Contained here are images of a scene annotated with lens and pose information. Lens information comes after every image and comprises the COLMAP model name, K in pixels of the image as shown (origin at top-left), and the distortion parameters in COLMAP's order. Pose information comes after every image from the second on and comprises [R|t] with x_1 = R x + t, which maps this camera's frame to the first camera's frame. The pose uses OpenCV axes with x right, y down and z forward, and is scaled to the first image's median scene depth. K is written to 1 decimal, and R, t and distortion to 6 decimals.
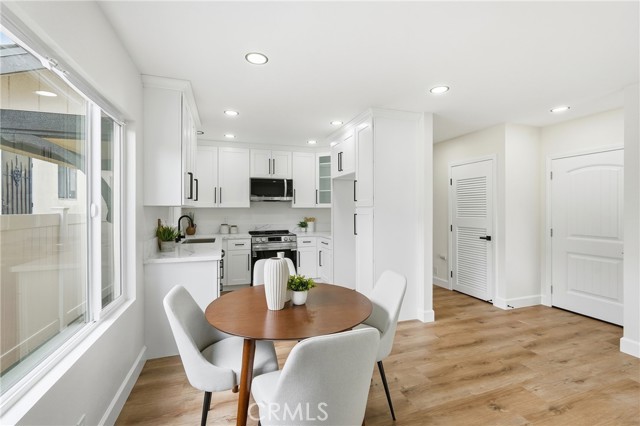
lens RADIAL K [[283.3, 0, 319.0], [0, 283.3, 211.3], [0, 0, 1]] dist [0.000492, 0.000829]
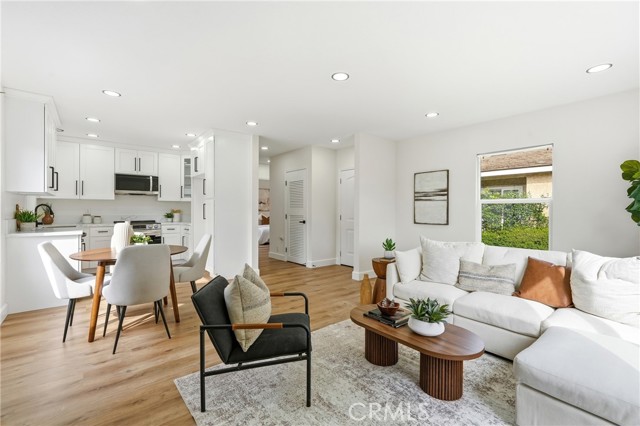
lens RADIAL K [[283.3, 0, 319.0], [0, 283.3, 211.3], [0, 0, 1]] dist [0.000492, 0.000829]
pose [[0.937668, 0.002626, 0.347522, 0.129799], [-0.000789, 0.999985, -0.005426, 0.039179], [-0.347531, 0.004814, 0.937656, -0.347170]]
